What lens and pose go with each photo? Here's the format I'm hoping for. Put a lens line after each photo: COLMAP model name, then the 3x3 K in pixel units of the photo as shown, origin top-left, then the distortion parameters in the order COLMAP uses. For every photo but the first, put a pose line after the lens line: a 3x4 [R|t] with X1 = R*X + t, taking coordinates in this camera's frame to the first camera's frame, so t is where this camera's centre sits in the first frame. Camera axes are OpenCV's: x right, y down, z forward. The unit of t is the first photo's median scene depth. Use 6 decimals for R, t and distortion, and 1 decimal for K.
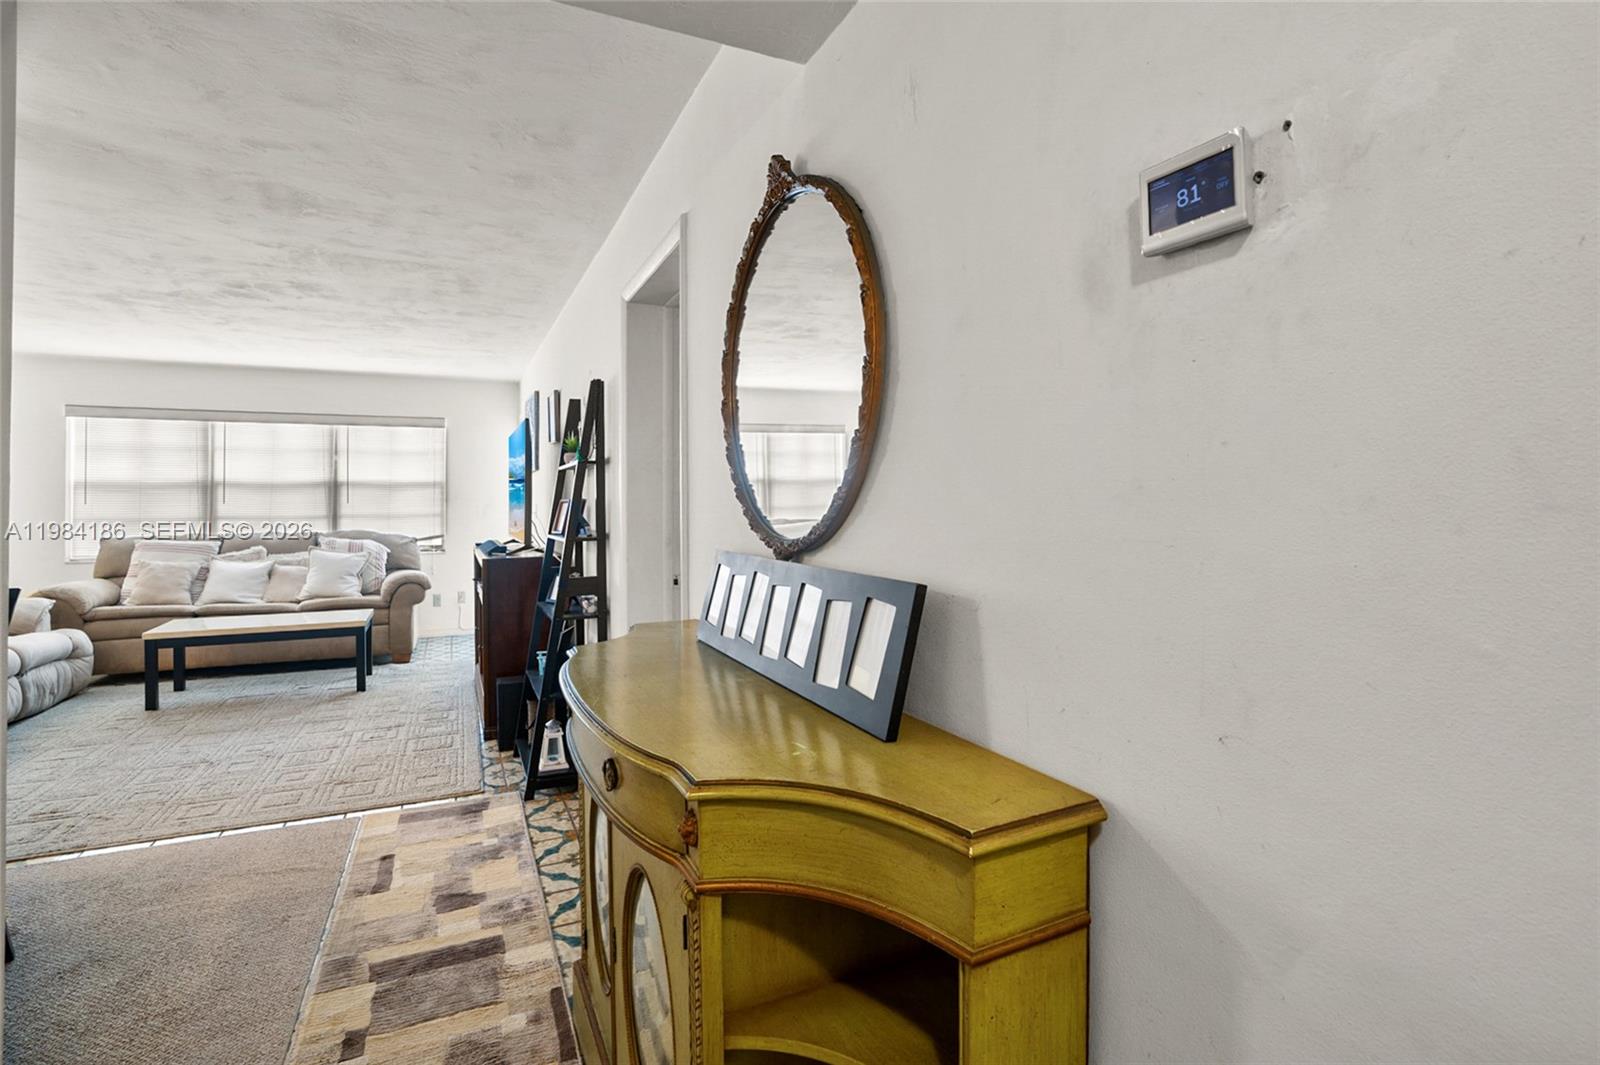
lens RADIAL K [[755.9, 0, 806.9], [0, 755.9, 492.0], [0, 0, 1]] dist [-0.064561, 0.024272]
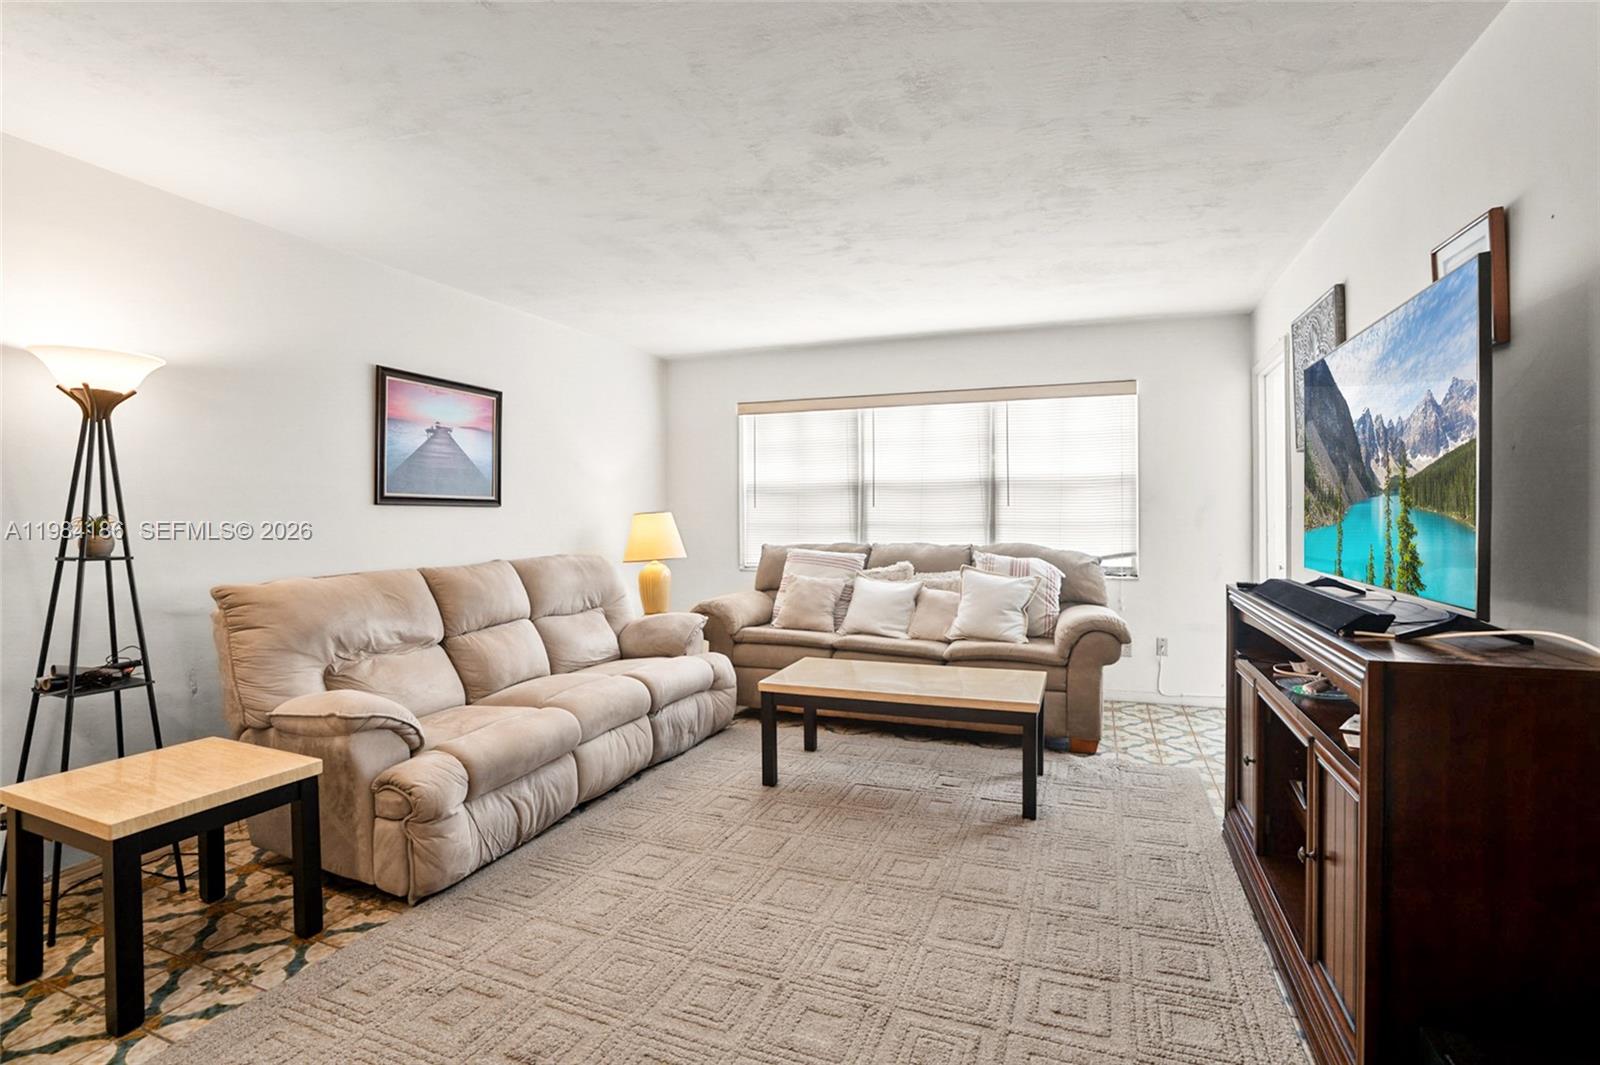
lens RADIAL K [[744.8, 0, 805.1], [0, 744.8, 518.3], [0, 0, 1]] dist [-0.069098, 0.027232]
pose [[0.683567, 0.008189, -0.729842, -0.294831], [0.012877, 0.999646, 0.023276, 0.010036], [0.729774, -0.025309, 0.683220, 0.464921]]
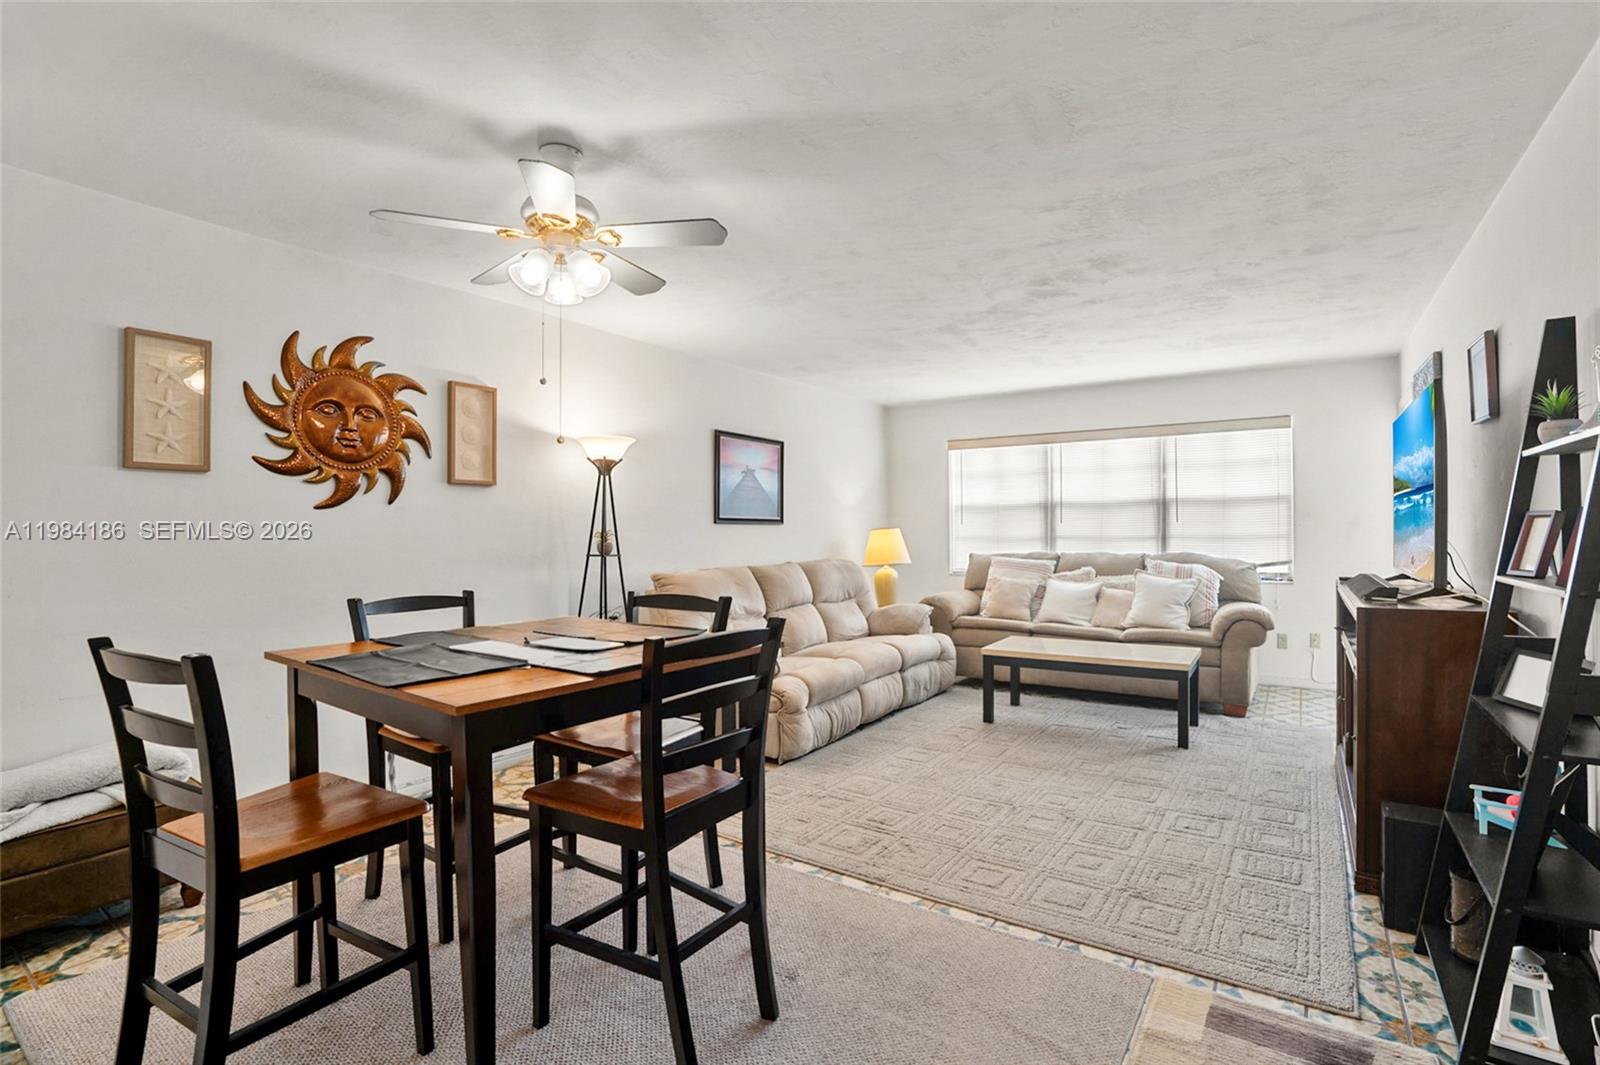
lens RADIAL K [[736.9, 0, 813.3], [0, 736.9, 533.7], [0, 0, 1]] dist [-0.071362, 0.032510]
pose [[0.506605, 0.006485, -0.862154, -0.115748], [0.019271, 0.999637, 0.018843, 0.005214], [0.861963, -0.026161, 0.506296, 0.235124]]
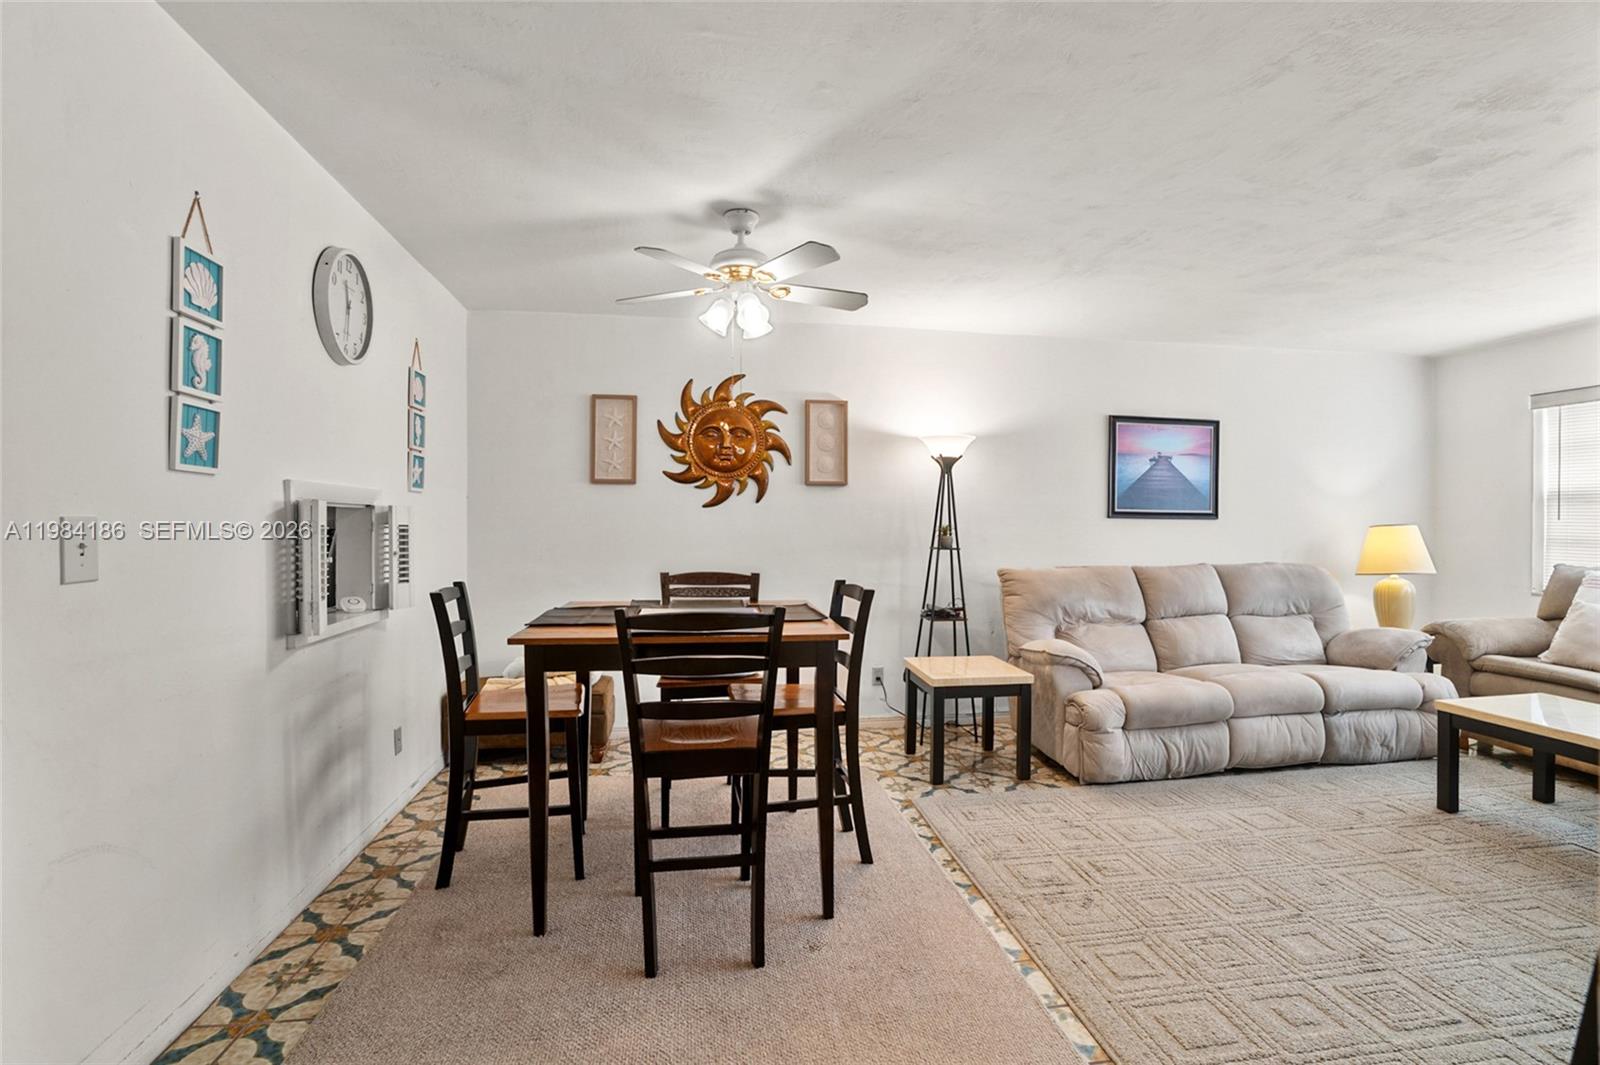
lens RADIAL K [[753.8, 0, 822.4], [0, 753.8, 532.5], [0, 0, 1]] dist [-0.074317, 0.034929]
pose [[-0.269253, 0.016969, -0.962920, -0.052875], [0.017239, 0.999769, 0.012798, 0.007838], [0.962915, -0.013154, -0.269483, 0.544040]]
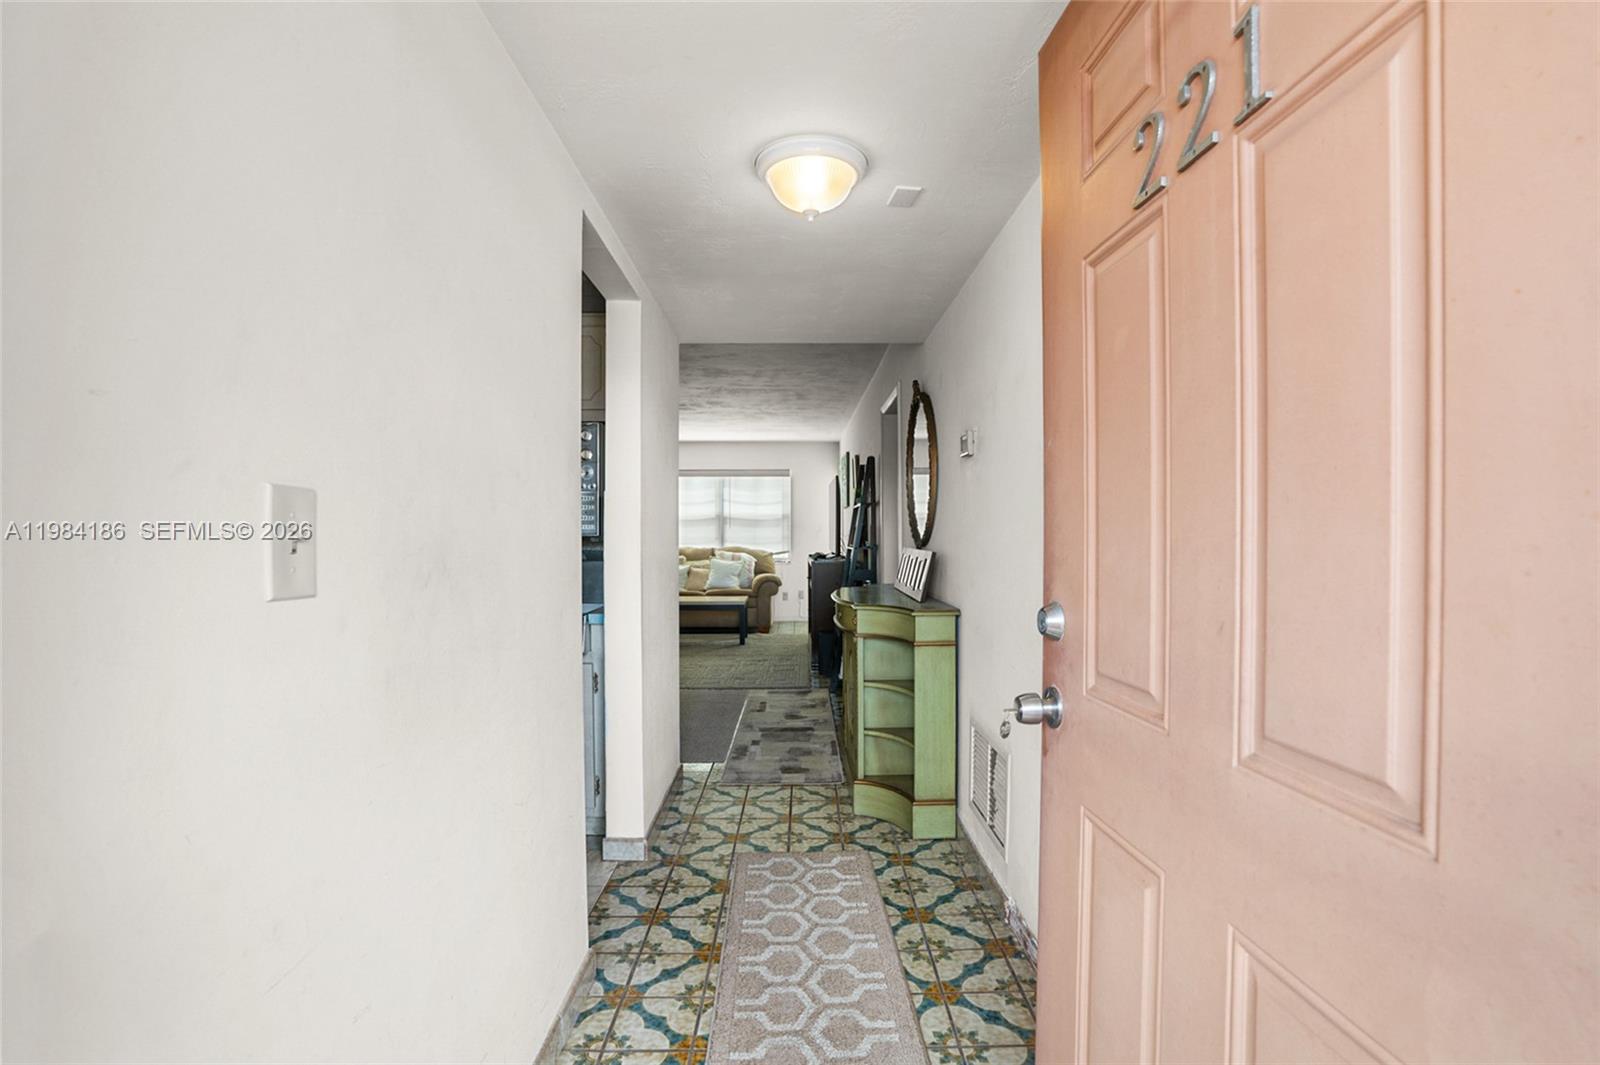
lens RADIAL K [[736.9, 0, 813.3], [0, 736.9, 533.7], [0, 0, 1]] dist [-0.071362, 0.032510]
pose [[0.912696, 0.002982, -0.408627, 0.192957], [0.004720, 0.999830, 0.017837, -0.000801], [0.408611, -0.018209, 0.912527, -0.397443]]
